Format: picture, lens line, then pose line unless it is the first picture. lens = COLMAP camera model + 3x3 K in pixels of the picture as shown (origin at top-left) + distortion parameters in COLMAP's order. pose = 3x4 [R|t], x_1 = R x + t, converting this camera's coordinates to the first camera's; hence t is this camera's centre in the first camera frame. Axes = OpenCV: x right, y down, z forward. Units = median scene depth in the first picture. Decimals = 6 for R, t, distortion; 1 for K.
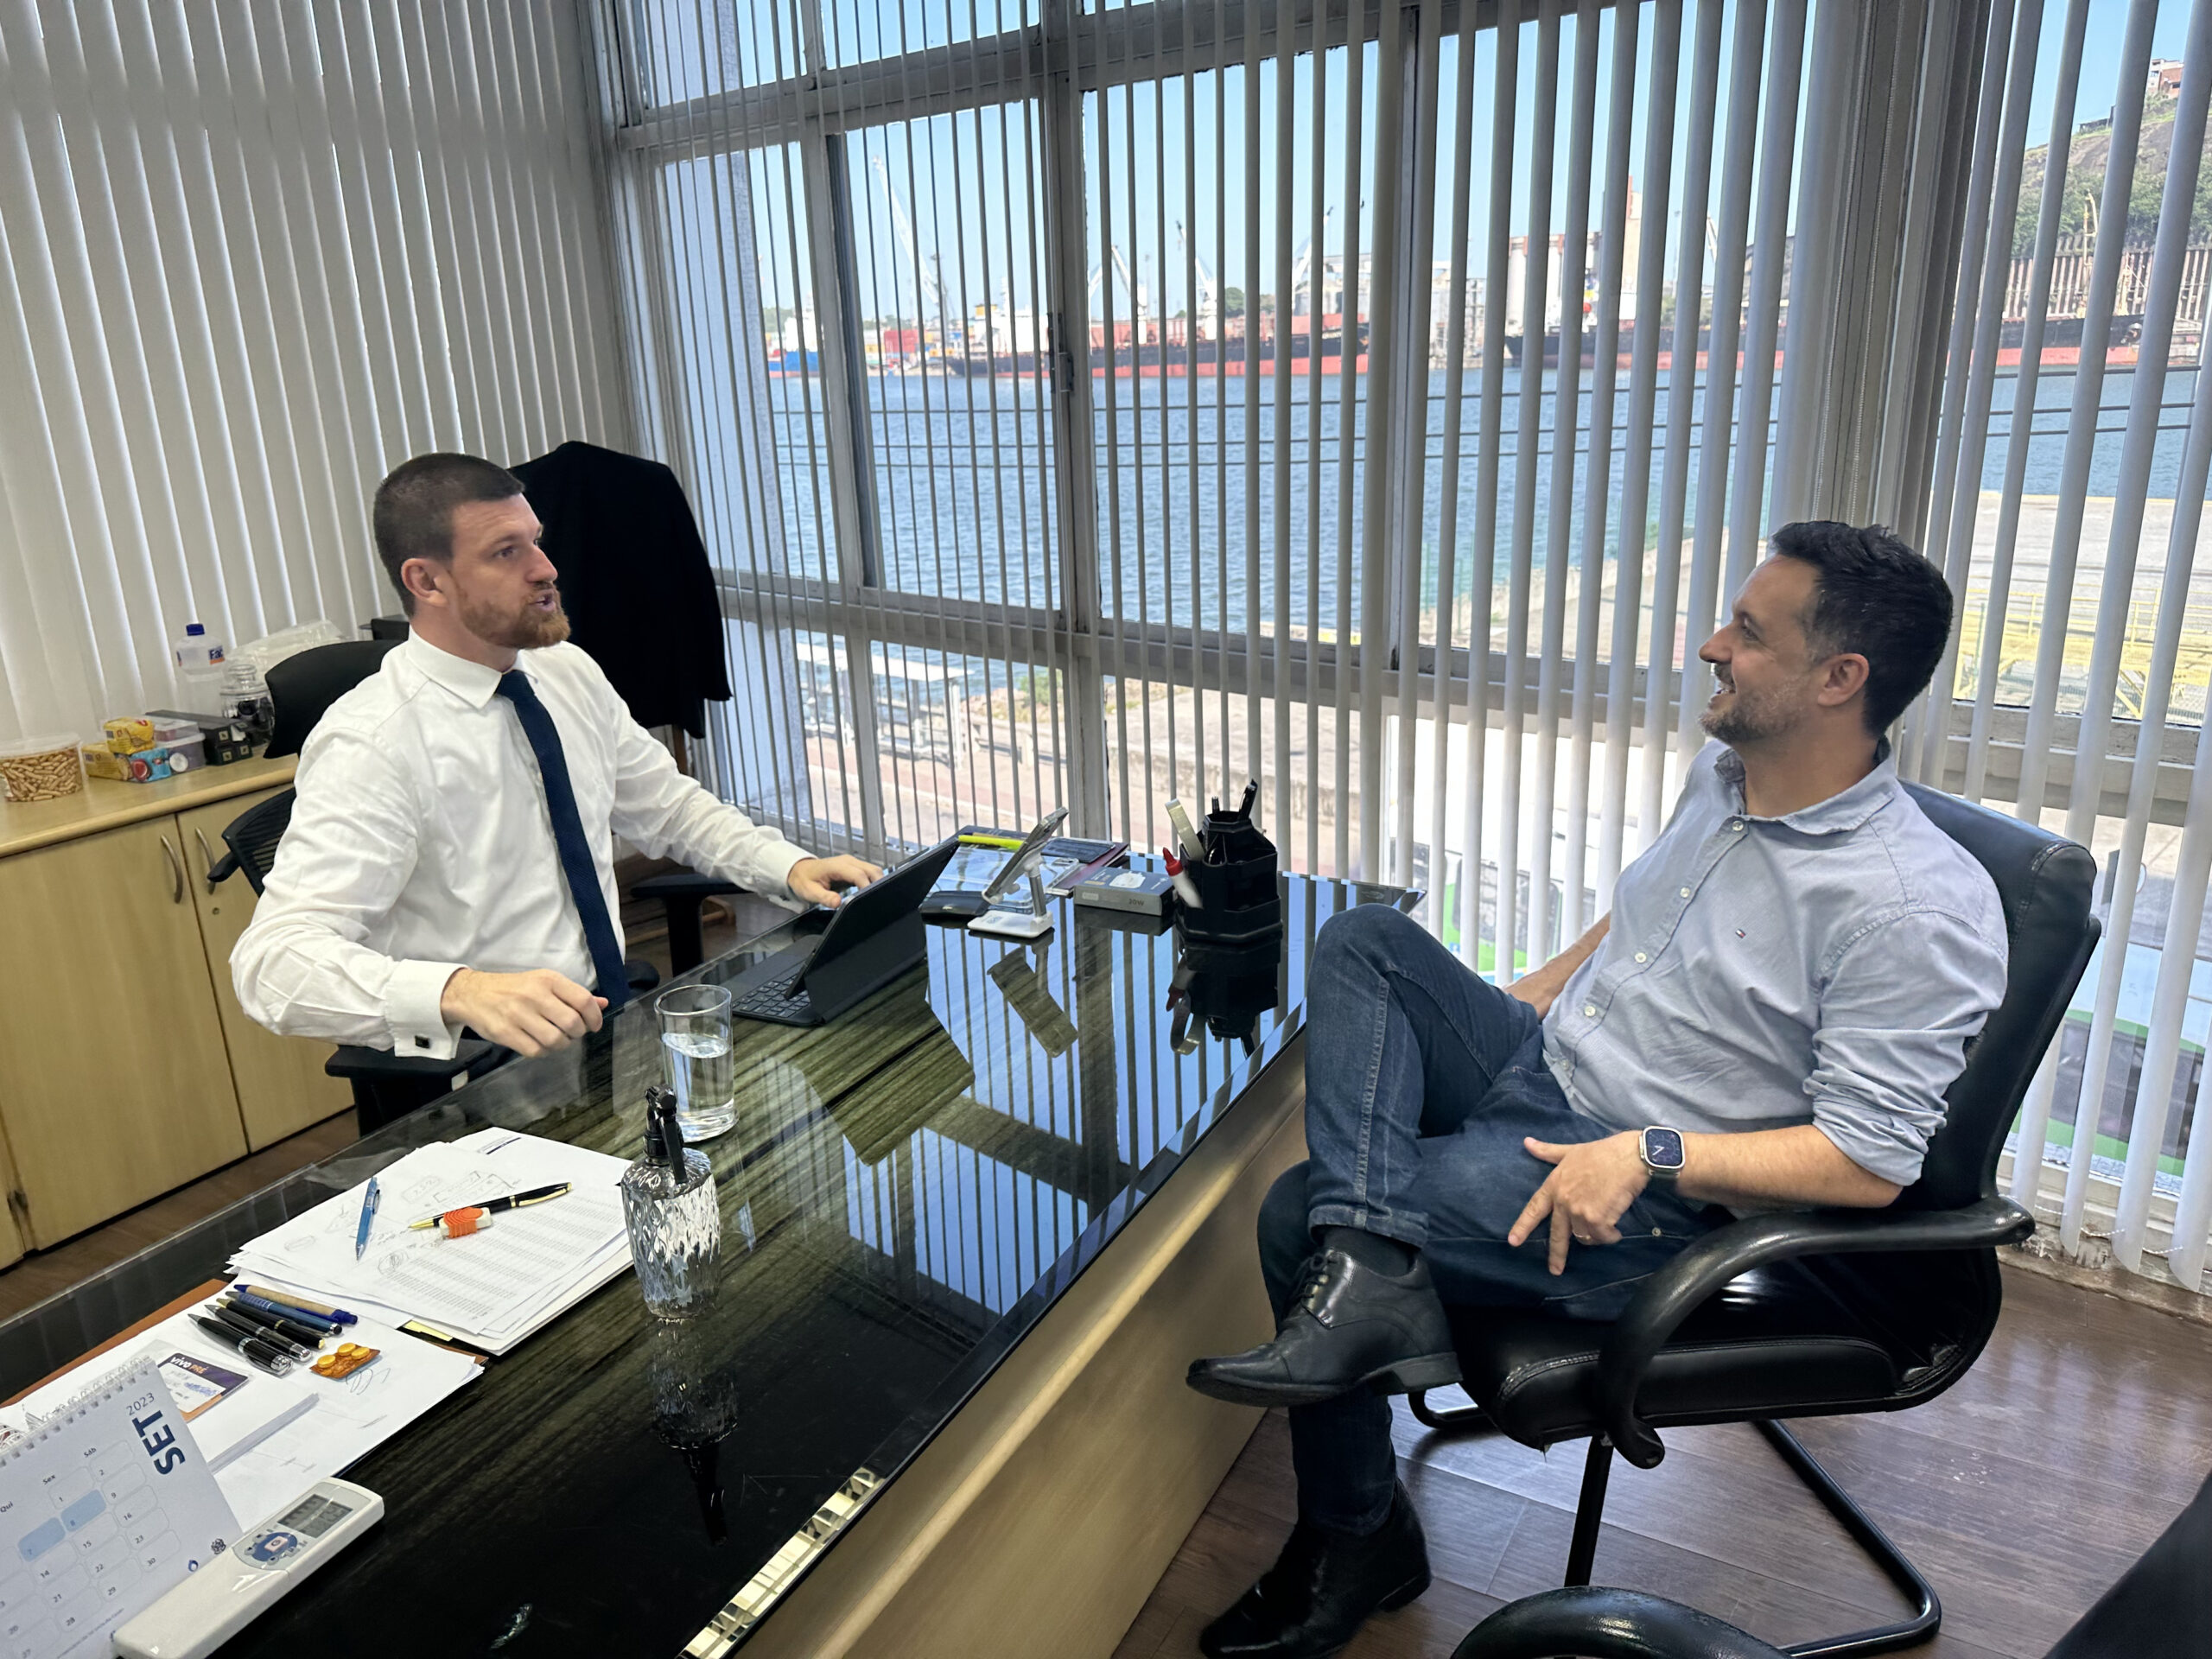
lens RADIAL K [[1562.1, 0, 1111.8], [0, 1562.1, 824.6], [0, 0, 1]] dist [0.042290, -0.045888]
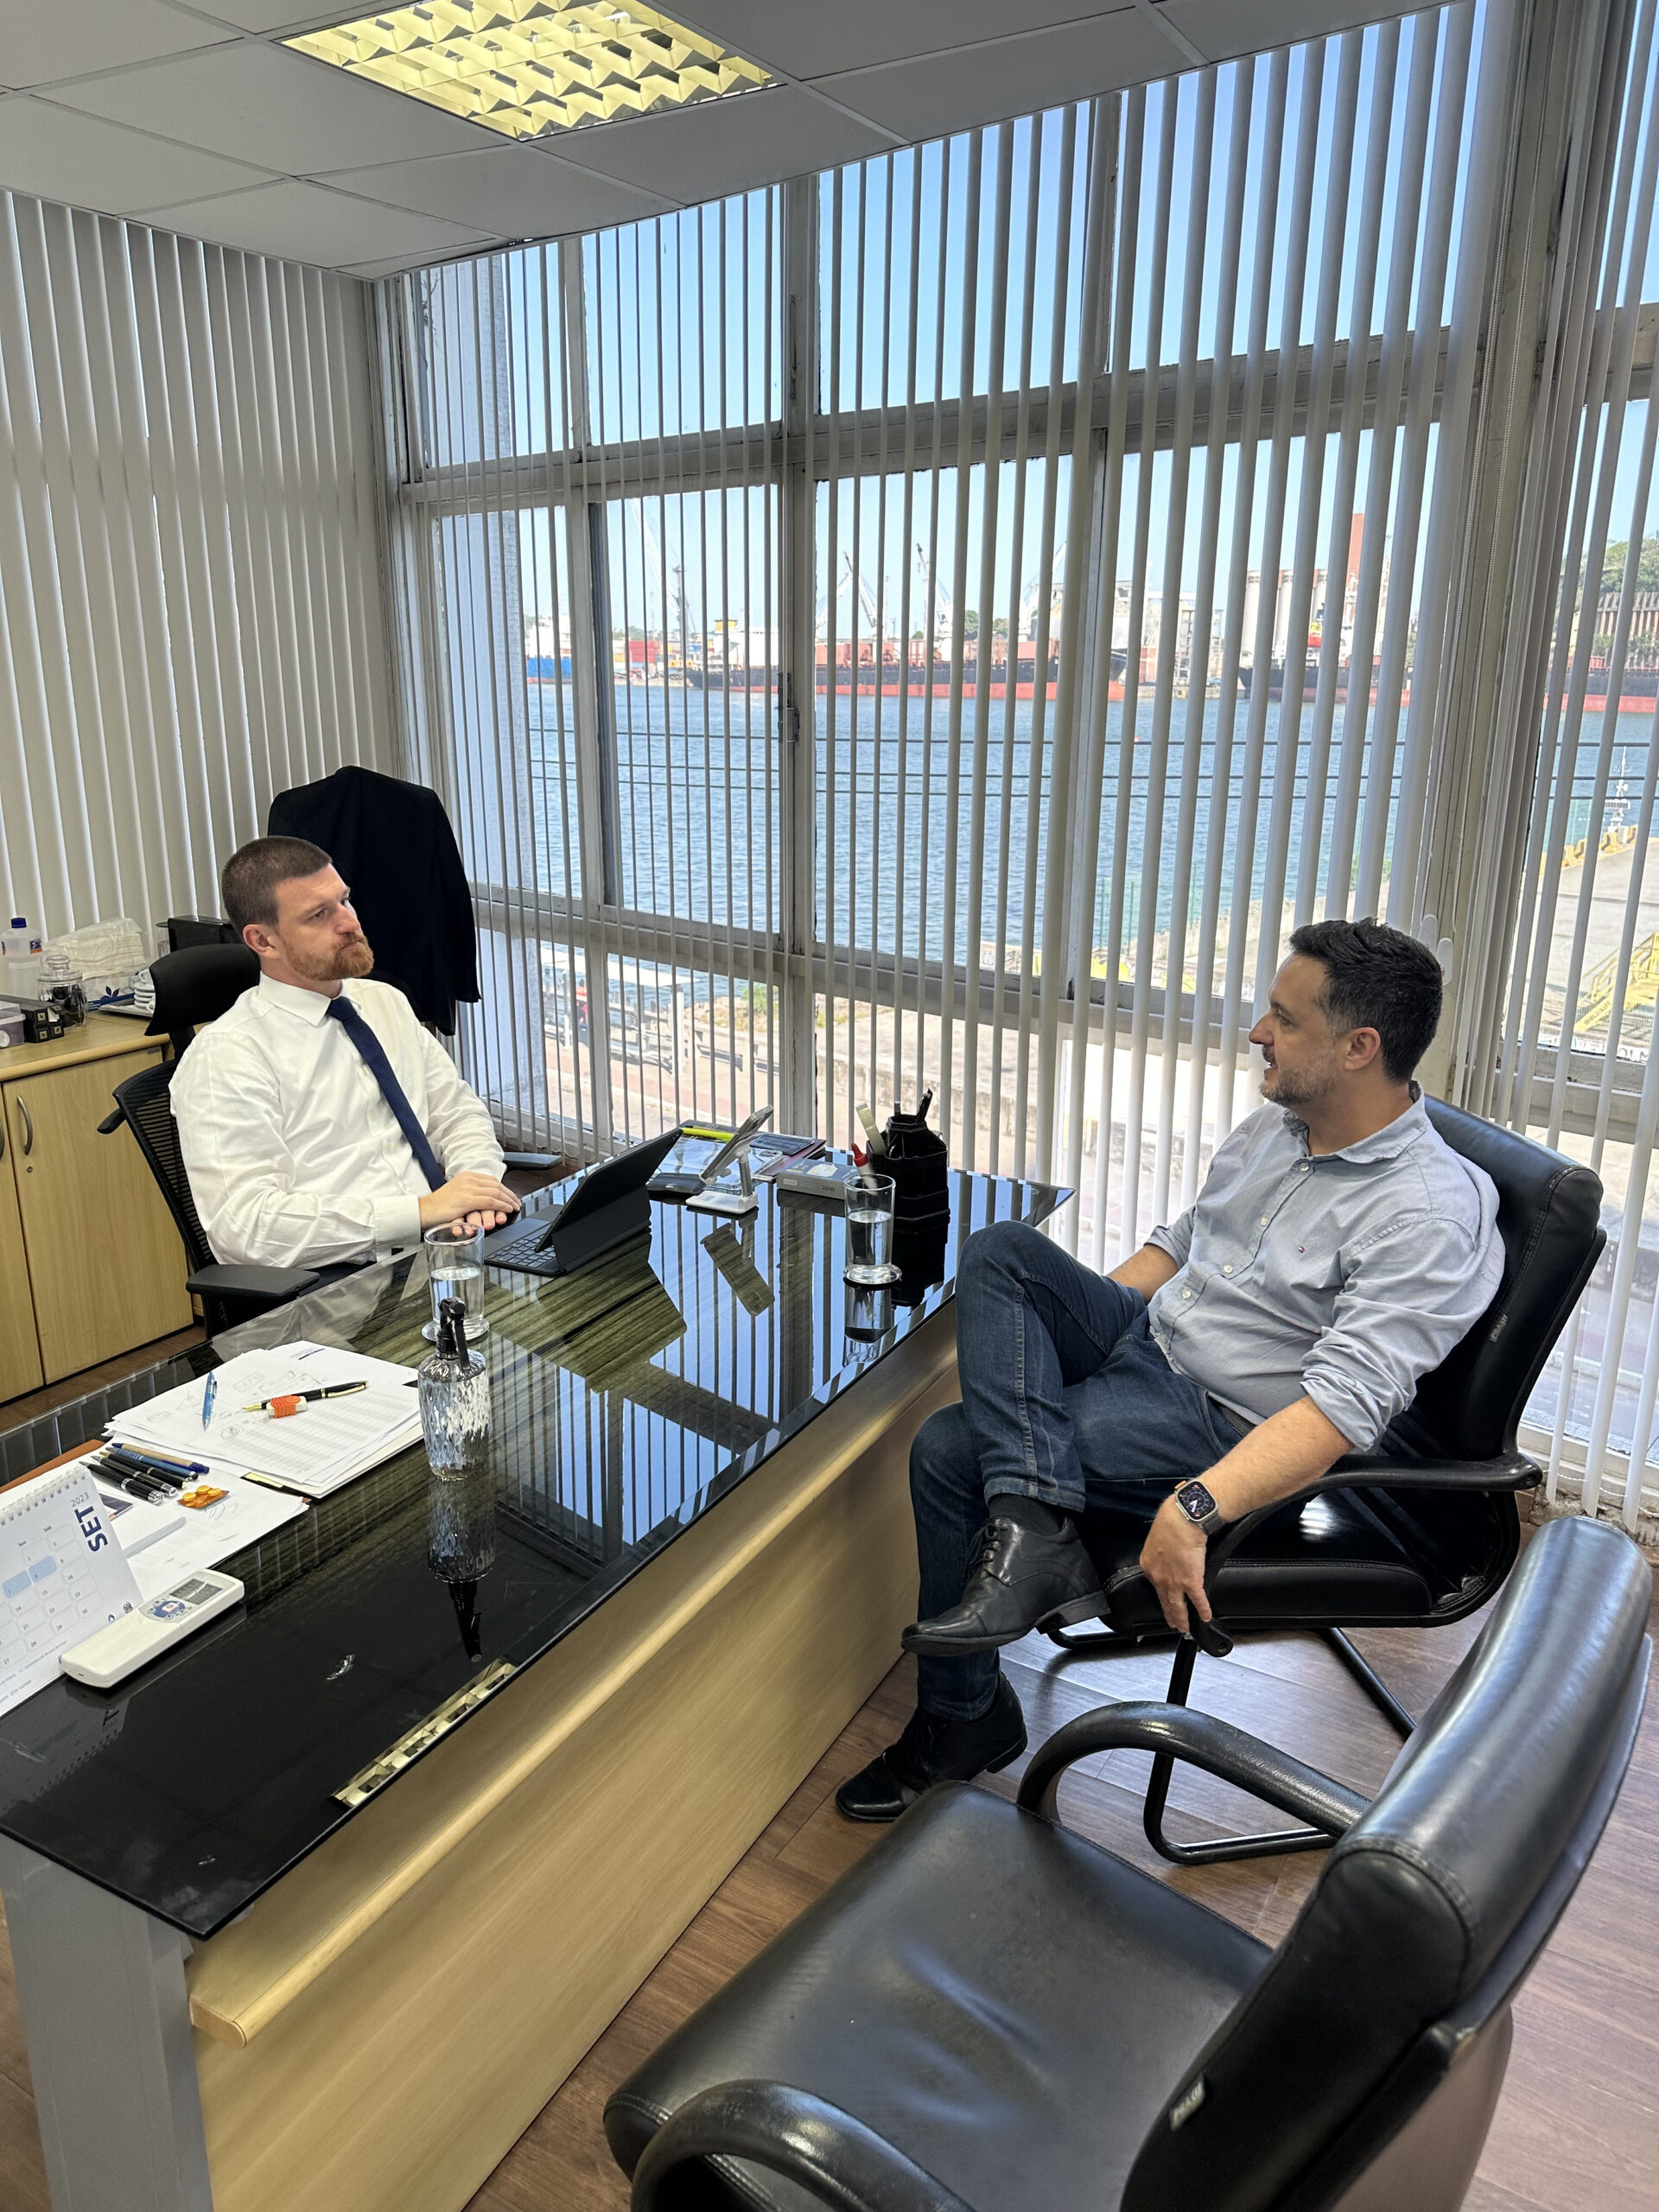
lens RADIAL K [[1562.1, 0, 808.4], [0, 1562.1, 1101.1], [0, 0, 1]] dist [0.042290, -0.045888]
pose [[0.999088, 0.040024, -0.014868, 0.012013], [-0.040349, 0.998938, -0.022267, 0.008193], [0.013961, 0.022846, 0.999641, -0.145118]]
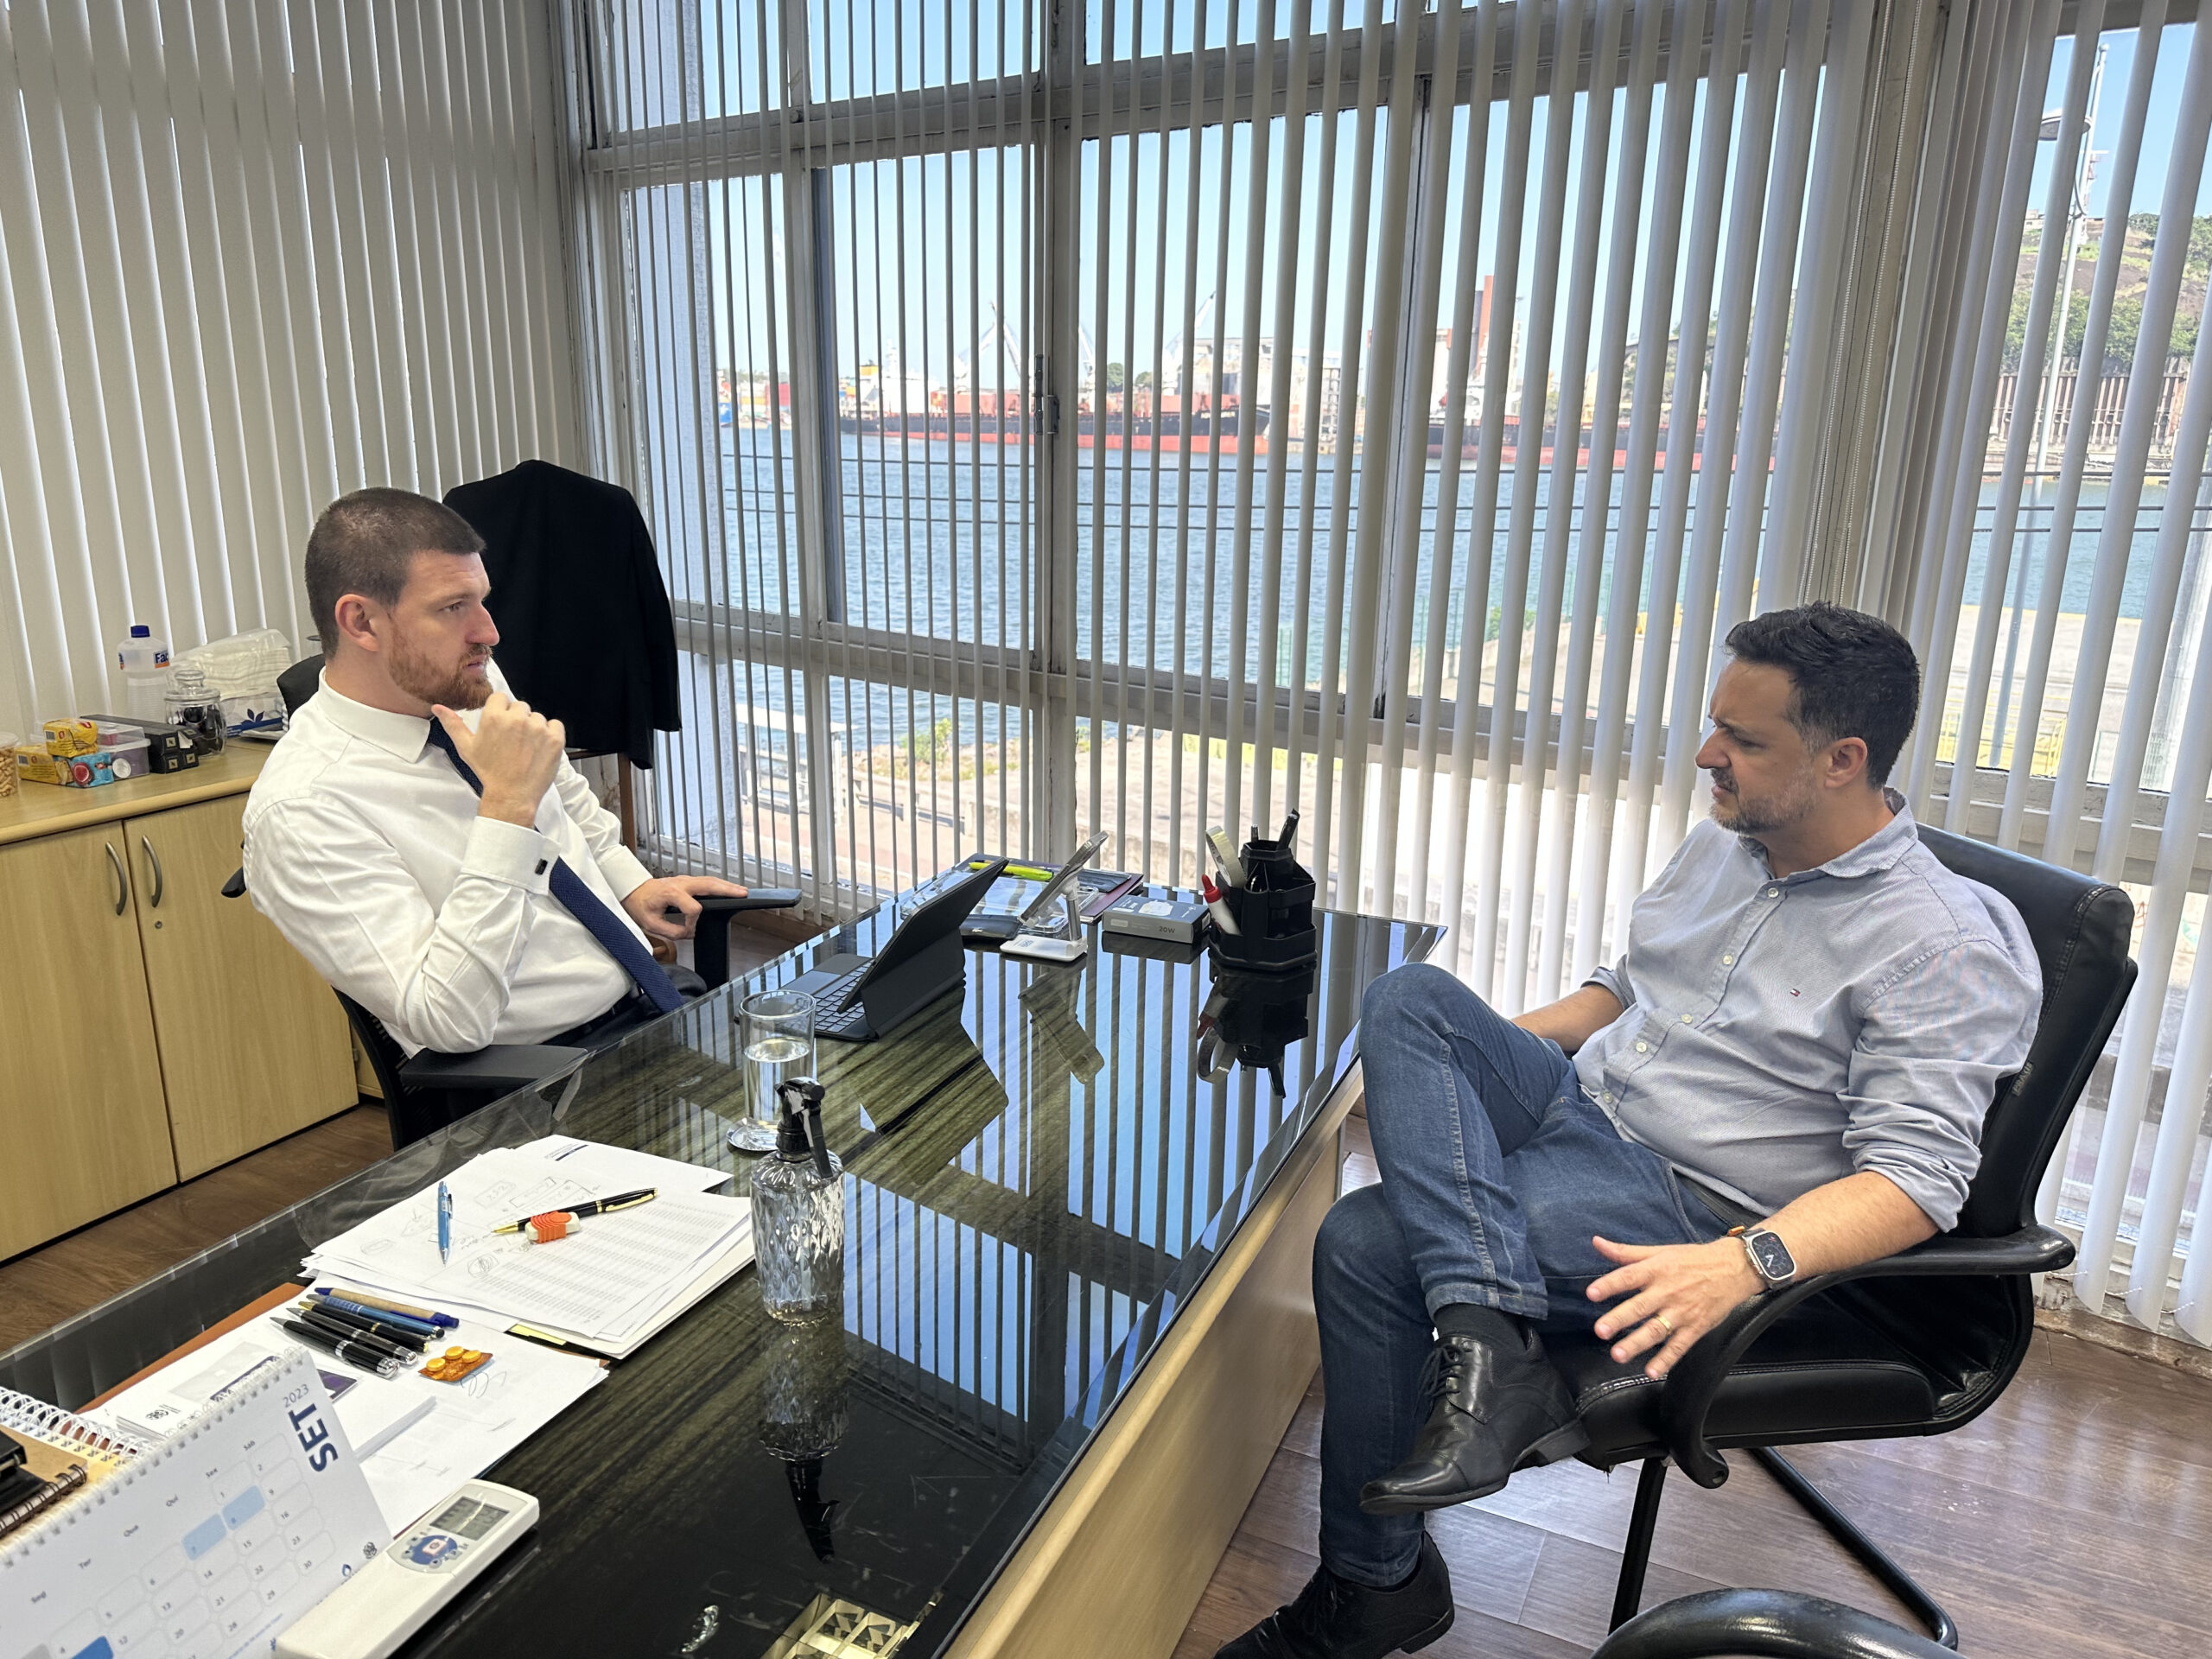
lens RADIAL K [[1562.1, 0, 1111.2], [0, 1562.1, 838.6], [0, 0, 1]] dist [0.042290, -0.045888]
pose [[0.996088, 0.030433, 0.082959, -0.082949], [-0.027700, 0.999041, -0.033907, 0.020492], [-0.083912, 0.031476, 0.995976, 0.004914]]
